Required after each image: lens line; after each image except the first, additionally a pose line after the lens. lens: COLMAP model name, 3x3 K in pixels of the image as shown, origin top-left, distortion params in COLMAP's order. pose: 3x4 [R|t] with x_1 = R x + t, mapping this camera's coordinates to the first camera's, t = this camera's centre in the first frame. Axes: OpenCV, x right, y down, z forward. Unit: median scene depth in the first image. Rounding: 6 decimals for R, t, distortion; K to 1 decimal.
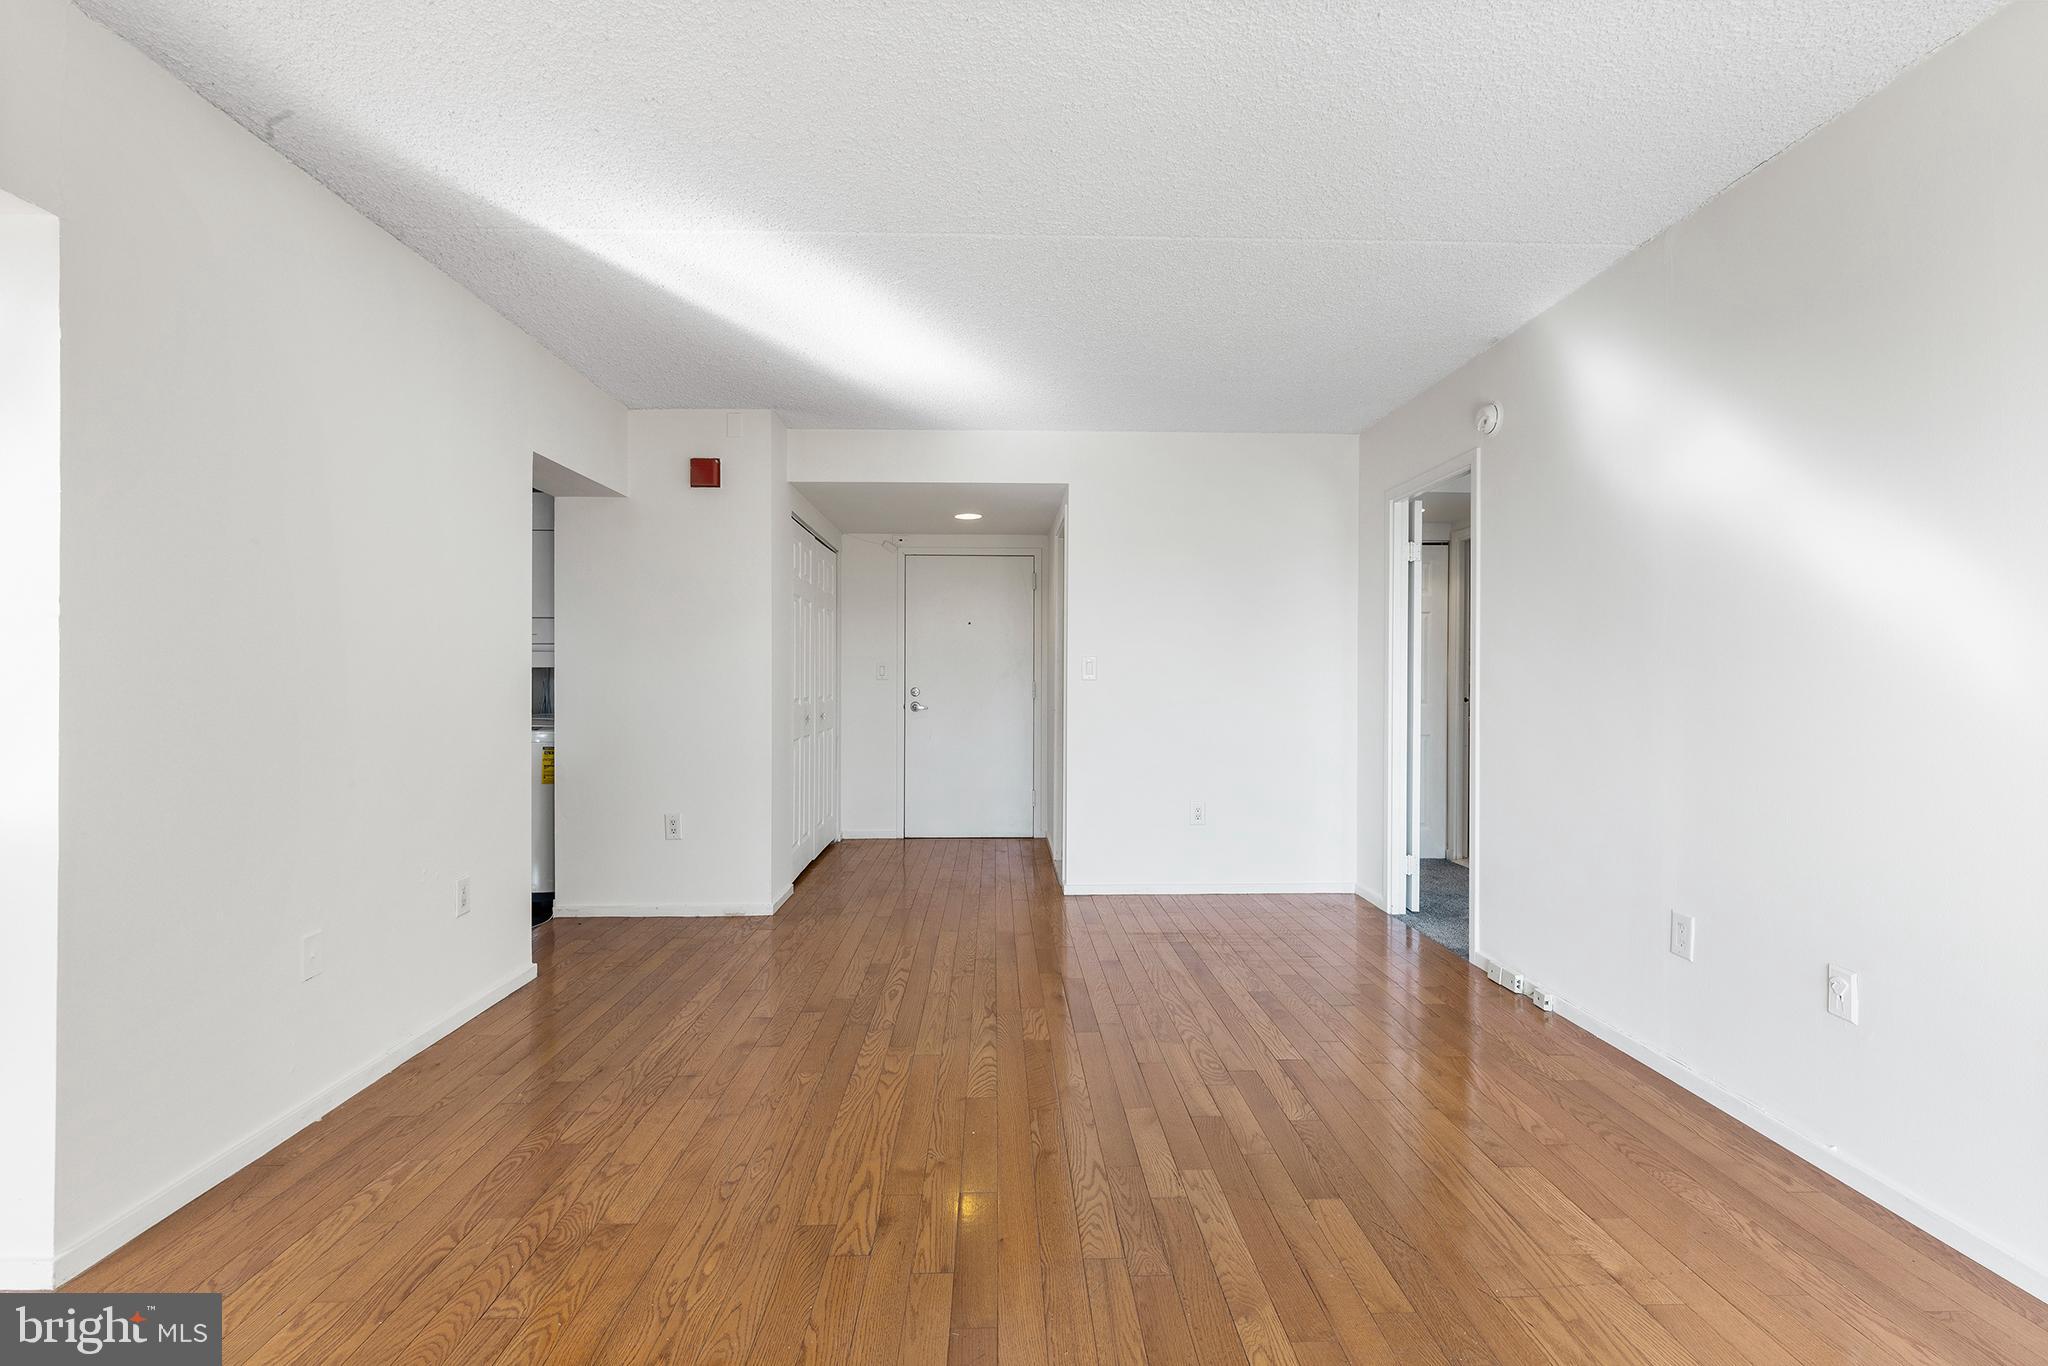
lens RADIAL K [[914.8, 0, 1031.6], [0, 914.8, 685.9], [0, 0, 1]] dist [0.004513, -0.000968]
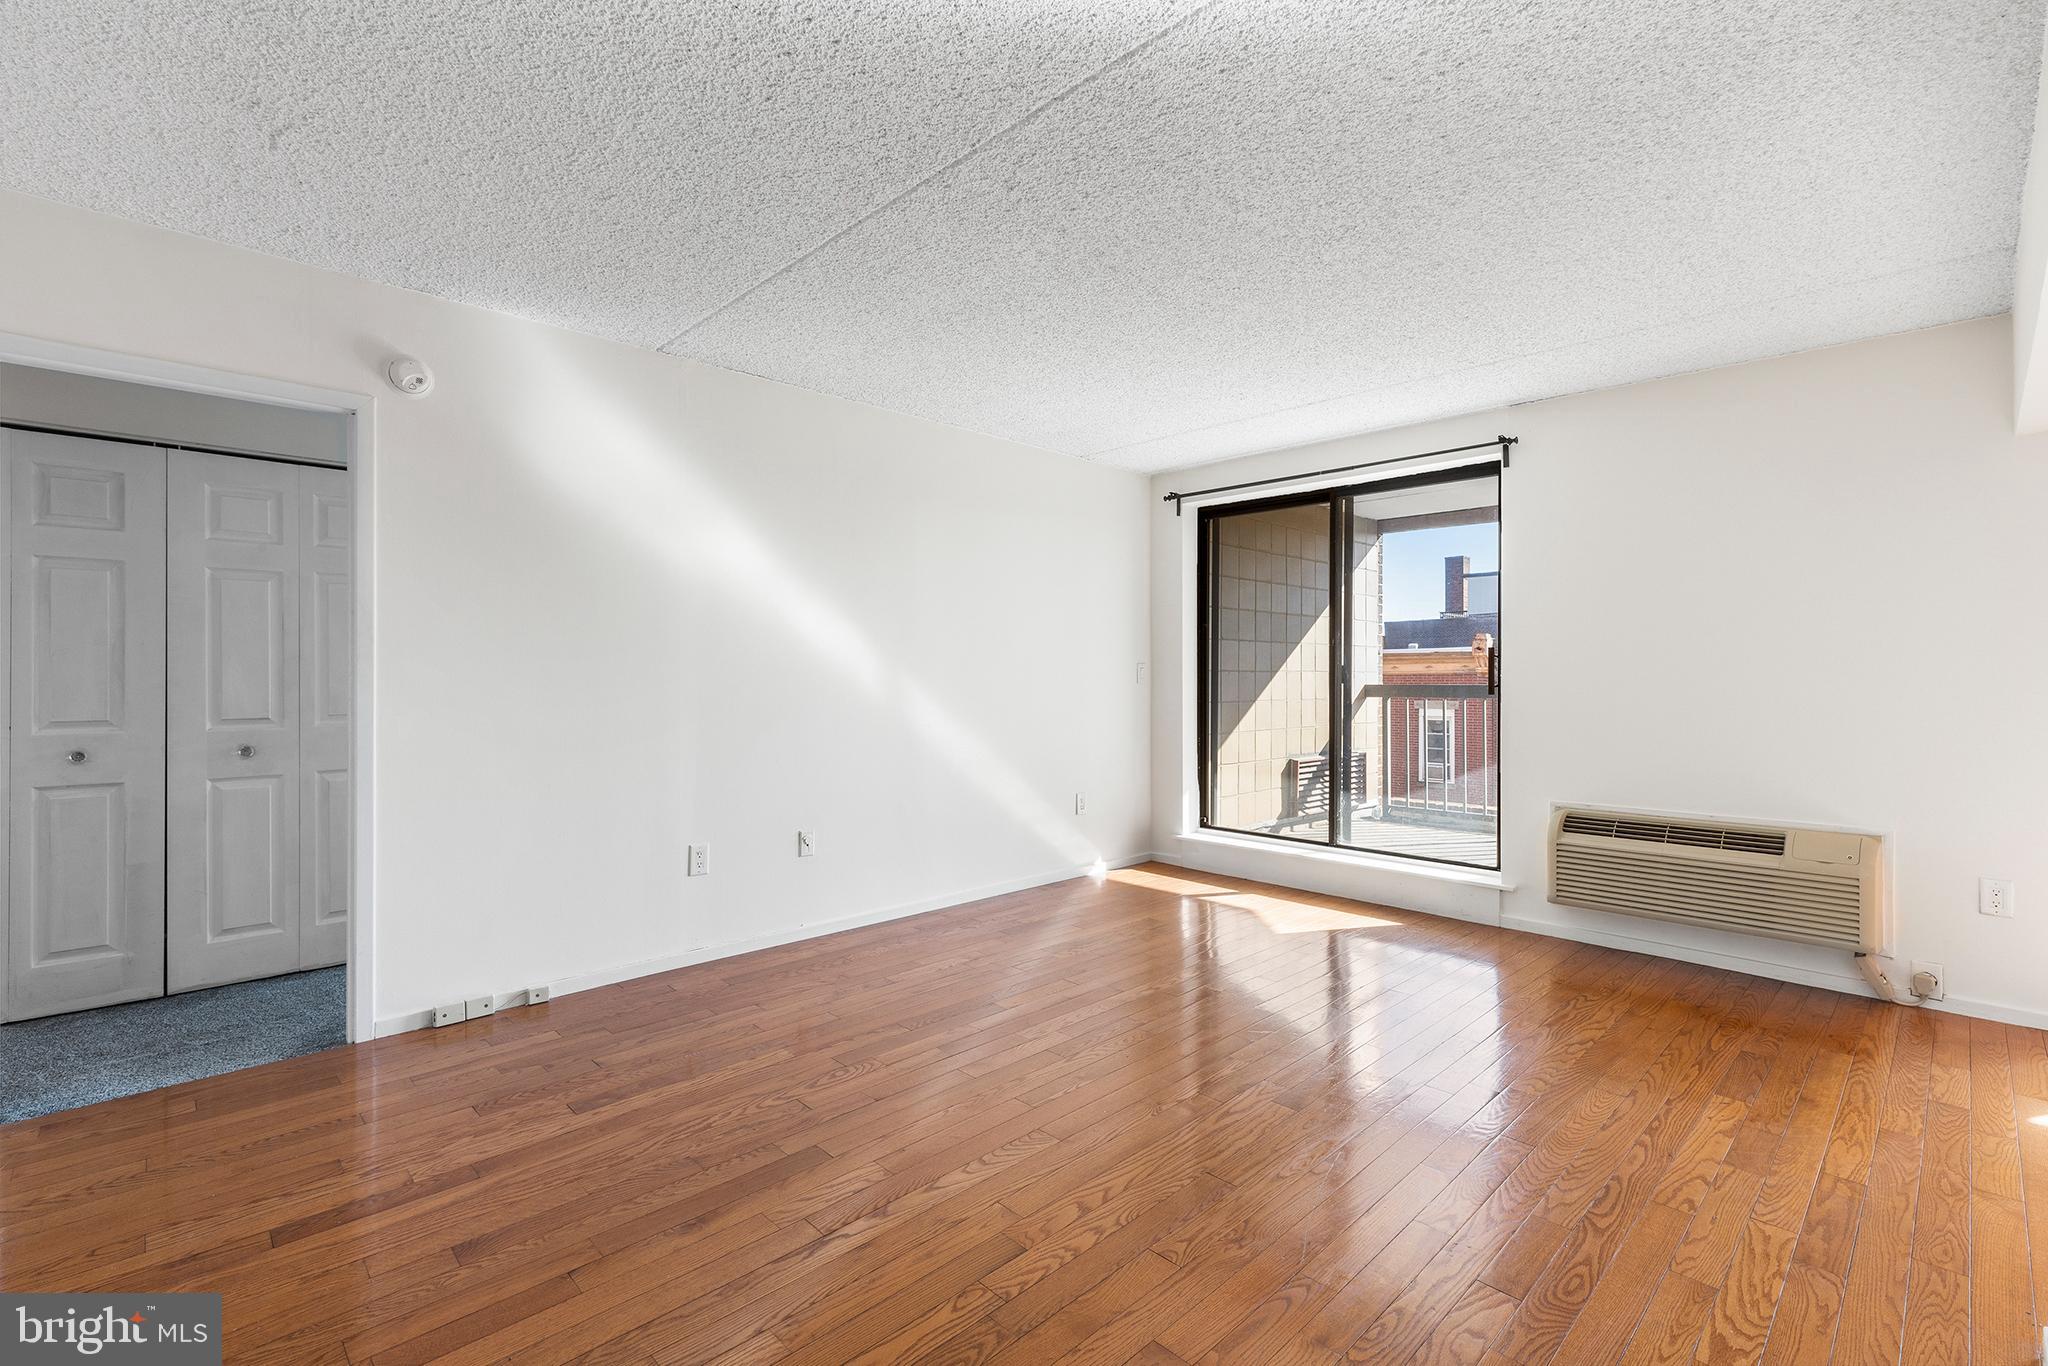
lens RADIAL K [[914.8, 0, 1035.4], [0, 914.8, 671.2], [0, 0, 1]] dist [0.004513, -0.000968]
pose [[-0.669075, -0.001163, 0.743194, -0.615750], [0.003492, 0.999983, 0.004709, -0.023645], [-0.743187, 0.005746, -0.669059, 1.361496]]
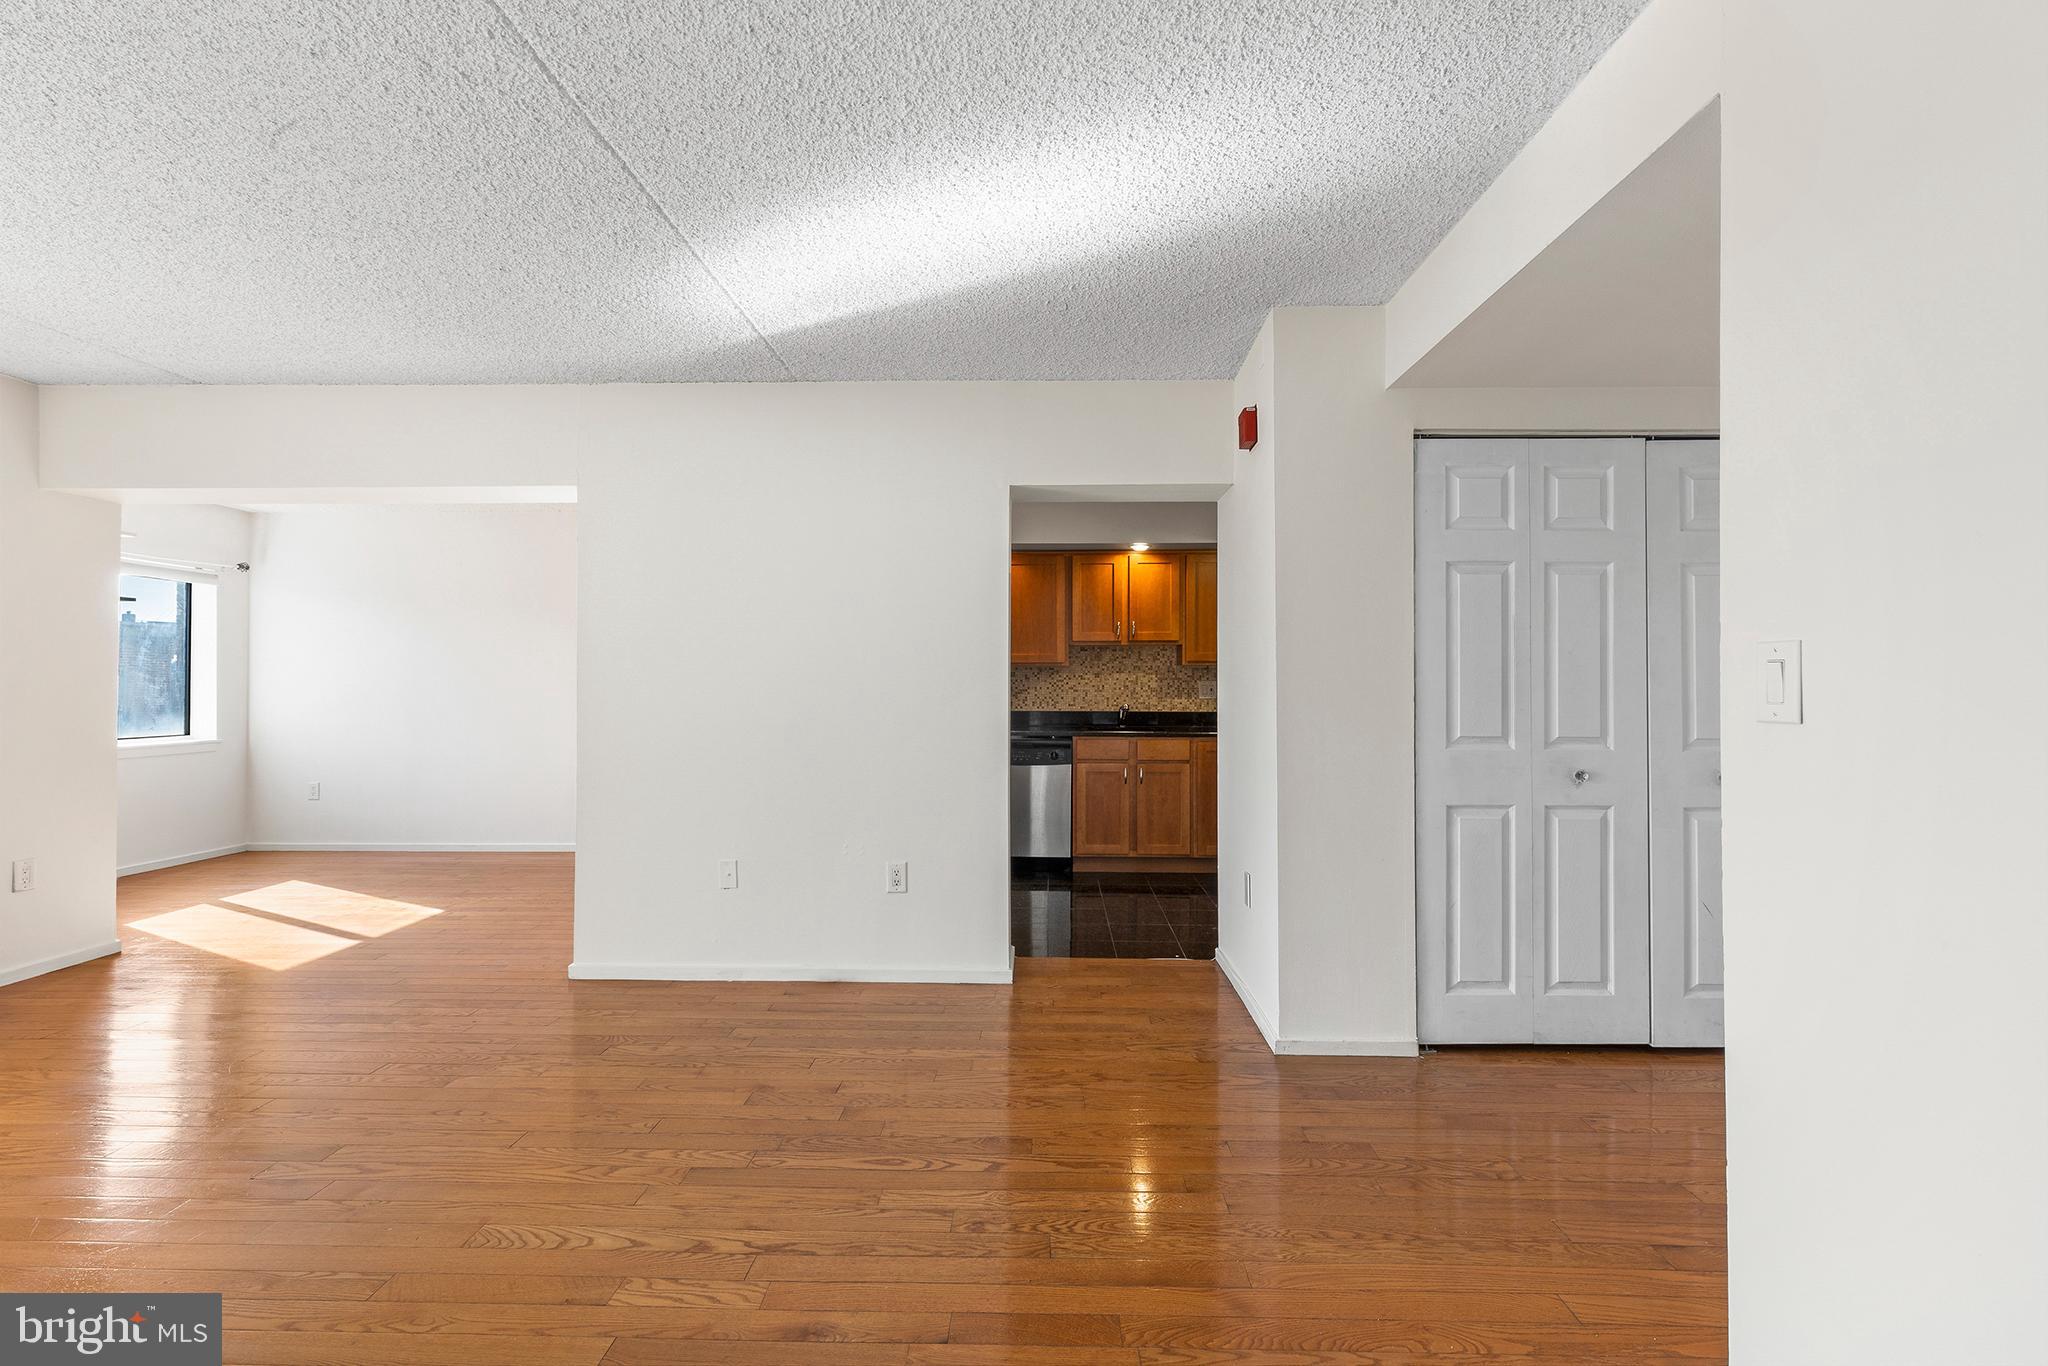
lens RADIAL K [[914.8, 0, 1027.3], [0, 914.8, 677.3], [0, 0, 1]] dist [0.004513, -0.000968]
pose [[-0.063496, -0.012236, -0.997907, 0.591884], [-0.011114, 0.999872, -0.011552, -0.023360], [0.997920, 0.010357, -0.063624, 1.268964]]
